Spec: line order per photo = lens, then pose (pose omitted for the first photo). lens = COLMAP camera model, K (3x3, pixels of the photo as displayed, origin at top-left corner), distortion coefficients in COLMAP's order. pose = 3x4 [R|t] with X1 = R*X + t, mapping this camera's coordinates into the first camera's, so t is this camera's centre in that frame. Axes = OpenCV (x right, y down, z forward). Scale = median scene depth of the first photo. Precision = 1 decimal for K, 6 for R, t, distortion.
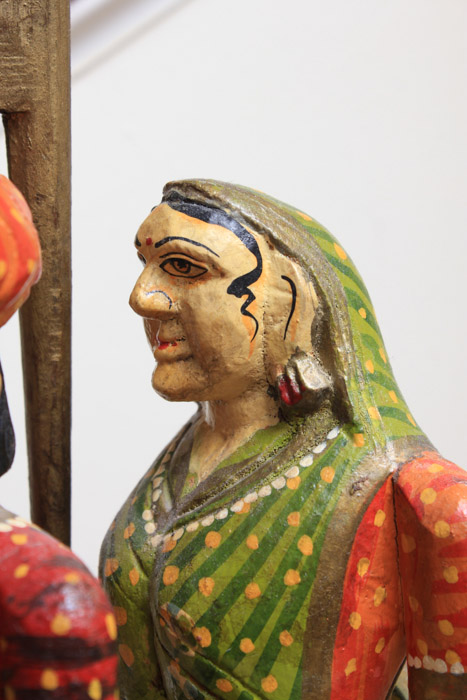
lens RADIAL K [[1645.2, 0, 232.8], [0, 1645.2, 353.5], [0, 0, 1]] dist [0.110375, 0.000000]
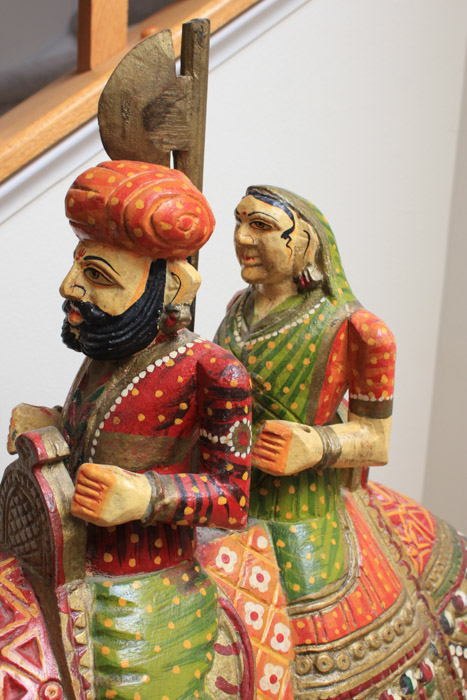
lens RADIAL K [[840.5, 0, 237.9], [0, 840.5, 349.4], [0, 0, 1]] dist [-0.057038, 0.000000]
pose [[0.990475, 0.005926, 0.137565, -0.219756], [-0.025077, 0.990128, 0.137908, -0.042100], [-0.135389, -0.140044, 0.980845, -0.149827]]
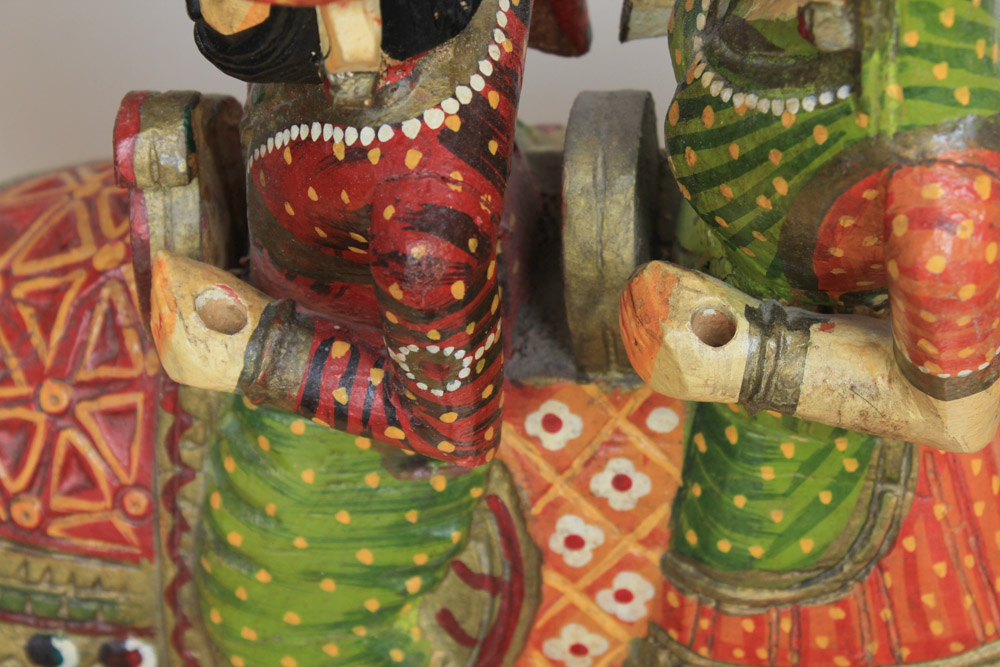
lens RADIAL K [[2350.2, 0, 496.6], [0, 2350.2, 330.1], [0, 0, 1]] dist [0.110375, 0.000000]
pose [[0.791187, 0.484950, -0.372621, 0.414523], [0.048909, 0.557158, 0.828965, -0.854020], [0.609616, -0.674091, 0.417097, 0.338226]]
